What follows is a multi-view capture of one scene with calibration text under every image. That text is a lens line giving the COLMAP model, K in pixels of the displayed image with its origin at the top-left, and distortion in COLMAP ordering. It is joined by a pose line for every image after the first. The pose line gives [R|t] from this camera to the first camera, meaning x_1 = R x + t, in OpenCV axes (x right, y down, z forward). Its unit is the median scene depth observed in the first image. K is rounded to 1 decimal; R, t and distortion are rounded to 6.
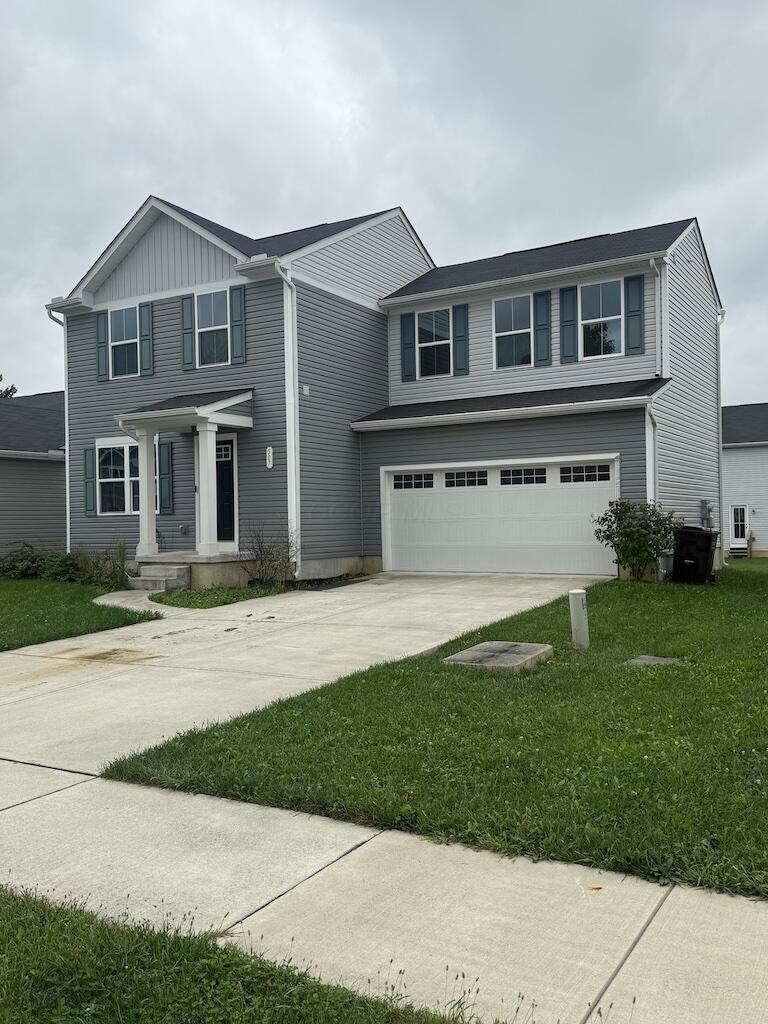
lens RADIAL K [[899.2, 0, 382.9], [0, 899.2, 513.4], [0, 0, 1]] dist [0.102672, -0.005345]
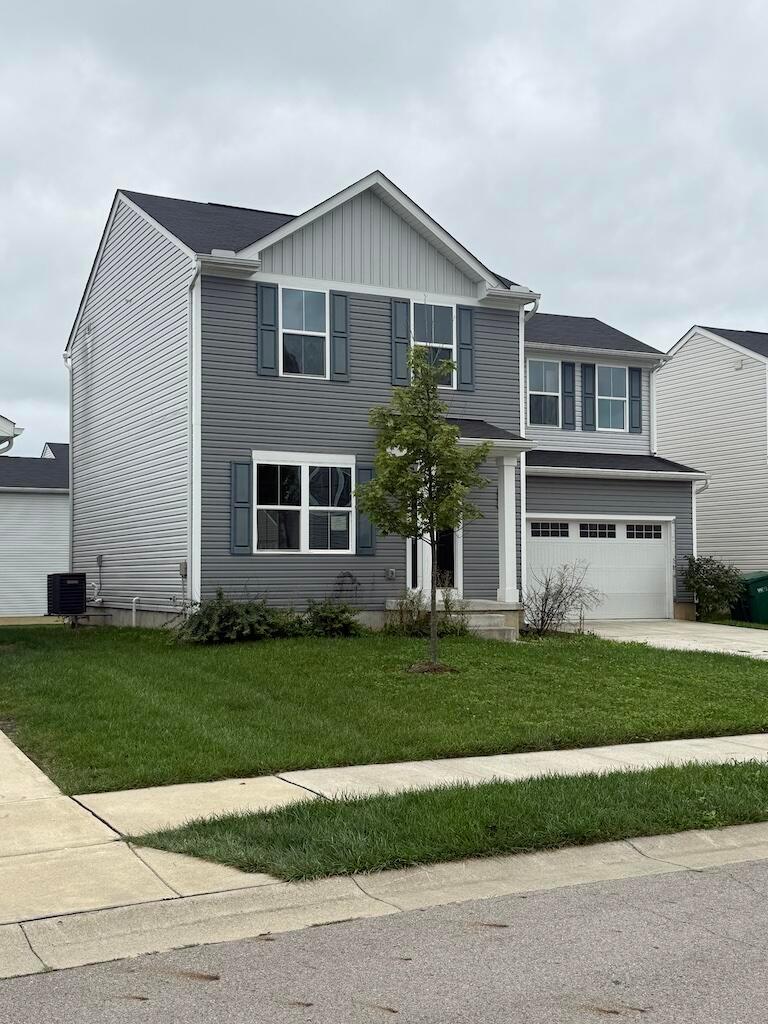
lens RADIAL K [[1214.4, 0, 382.6], [0, 1214.4, 512.2], [0, 0, 1]] dist [0.103821, 0.000000]
pose [[0.532794, 0.059752, 0.844133, -1.182451], [-0.014986, 0.998014, -0.061185, 0.029845], [-0.846112, 0.019949, 0.532631, 0.412608]]
